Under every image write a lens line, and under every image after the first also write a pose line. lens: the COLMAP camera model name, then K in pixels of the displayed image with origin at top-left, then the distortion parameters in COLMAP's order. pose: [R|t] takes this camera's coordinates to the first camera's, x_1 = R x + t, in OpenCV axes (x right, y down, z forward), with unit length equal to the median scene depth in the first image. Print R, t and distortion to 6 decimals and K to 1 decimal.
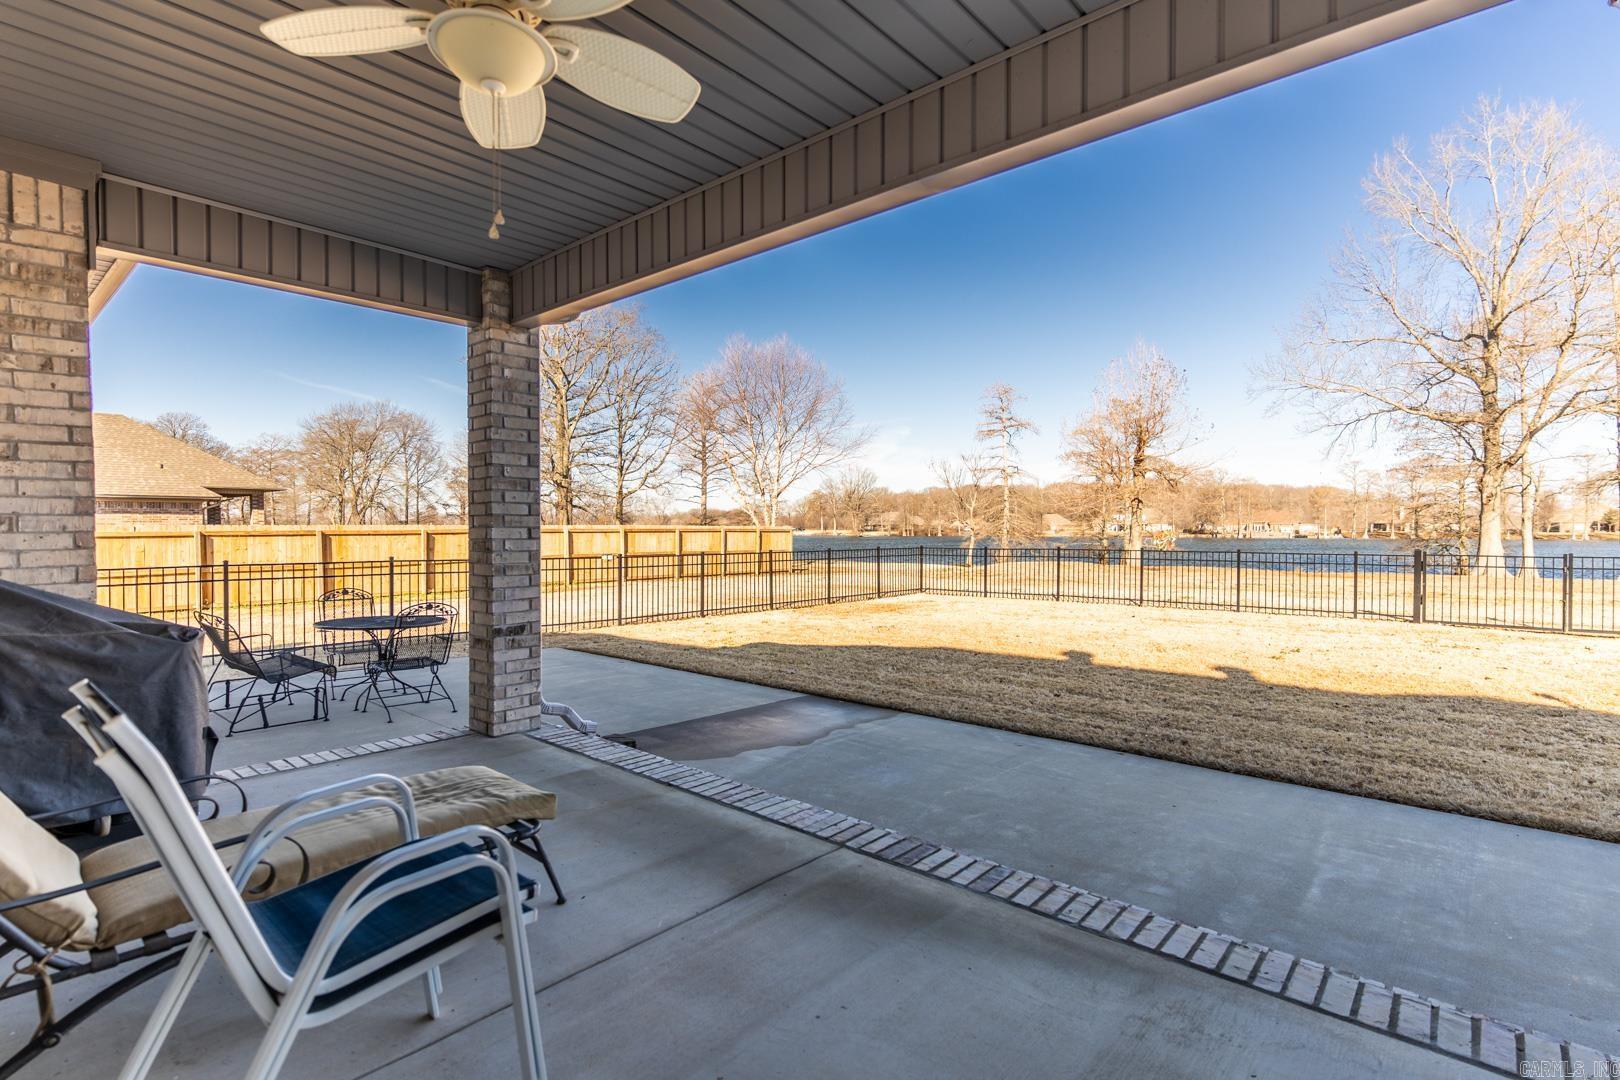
lens RADIAL K [[772.6, 0, 810.0], [0, 772.6, 540.0], [0, 0, 1]] dist [-0.002527, -0.001674]
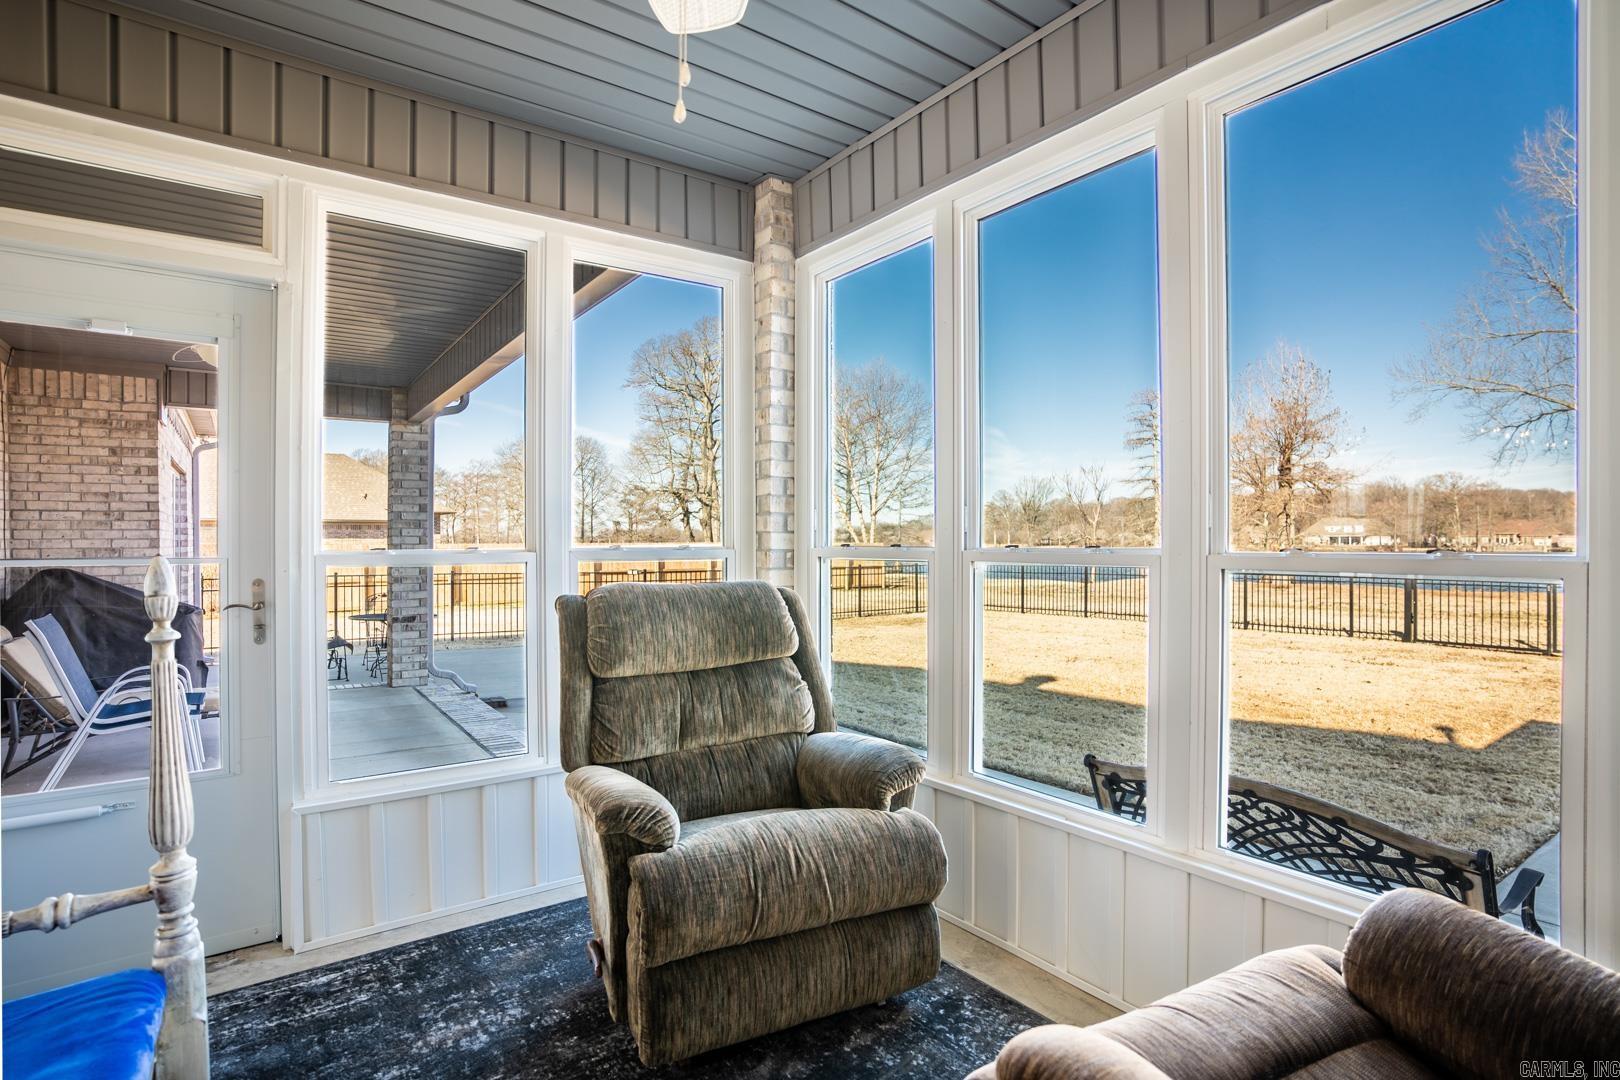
lens RADIAL K [[795.4, 0, 810.0], [0, 795.4, 540.0], [0, 0, 1]] dist [-0.044245, 0.000998]
pose [[0.975953, -0.003917, -0.217945, 0.852299], [-0.000119, 0.999829, -0.018502, -0.013633], [0.217980, 0.018083, 0.975786, -0.409815]]
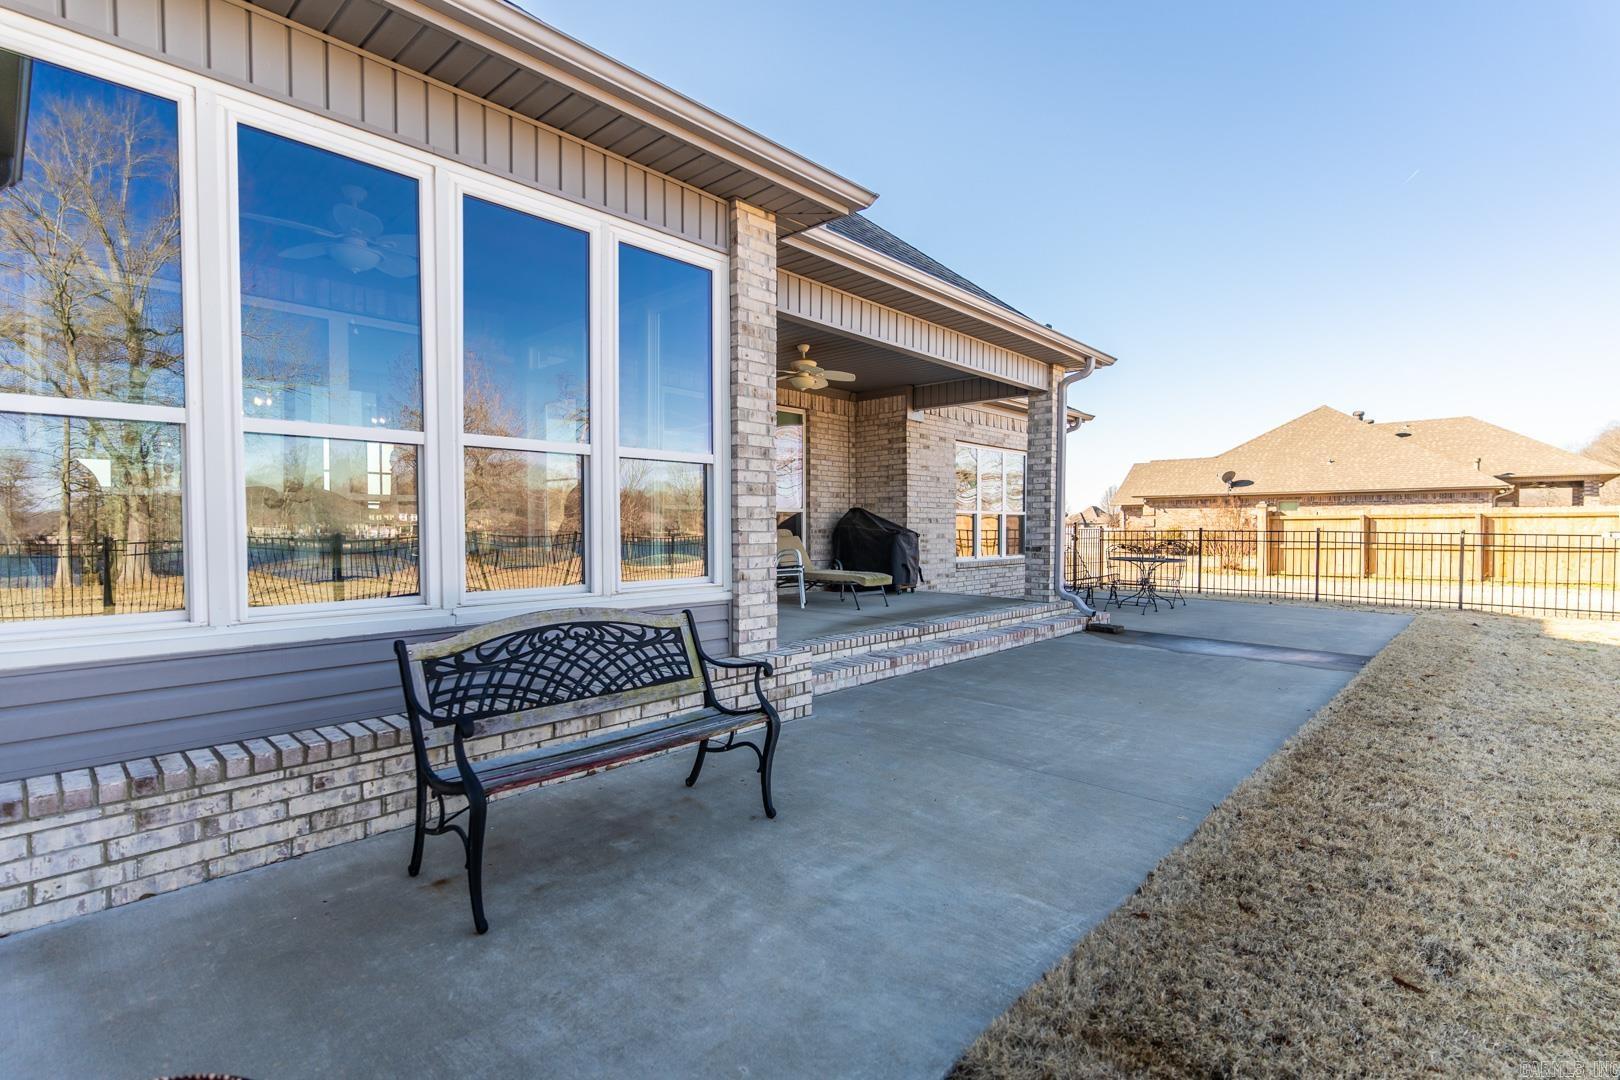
lens RADIAL K [[772.6, 0, 810.0], [0, 772.6, 540.0], [0, 0, 1]] dist [-0.002527, -0.001674]
pose [[-0.018089, 0.016700, -0.999697, 1.821023], [-0.013564, 0.999764, 0.016947, 0.079552], [0.999744, 0.013867, -0.017858, 0.531485]]
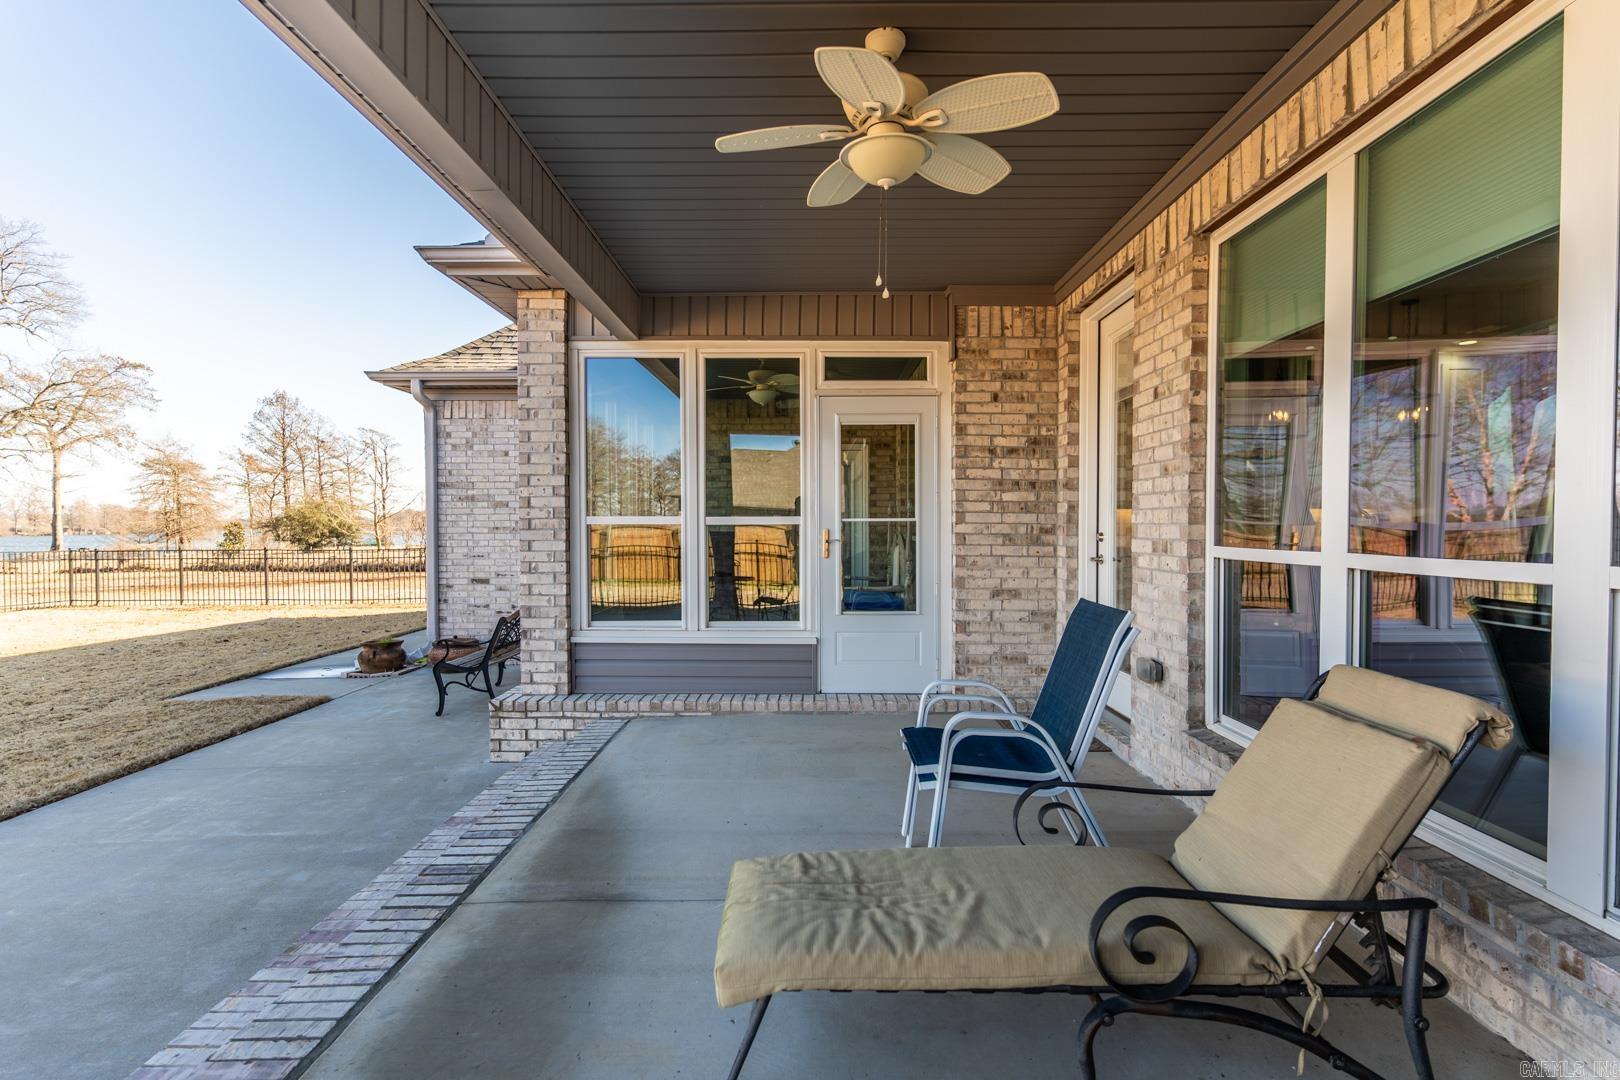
lens RADIAL K [[772.6, 0, 810.0], [0, 772.6, 540.0], [0, 0, 1]] dist [-0.002527, -0.001674]
pose [[-0.655997, -0.012086, 0.754667, -0.624622], [0.015344, 0.999452, 0.029344, -0.014434], [-0.754608, 0.030829, -0.655452, 0.929111]]
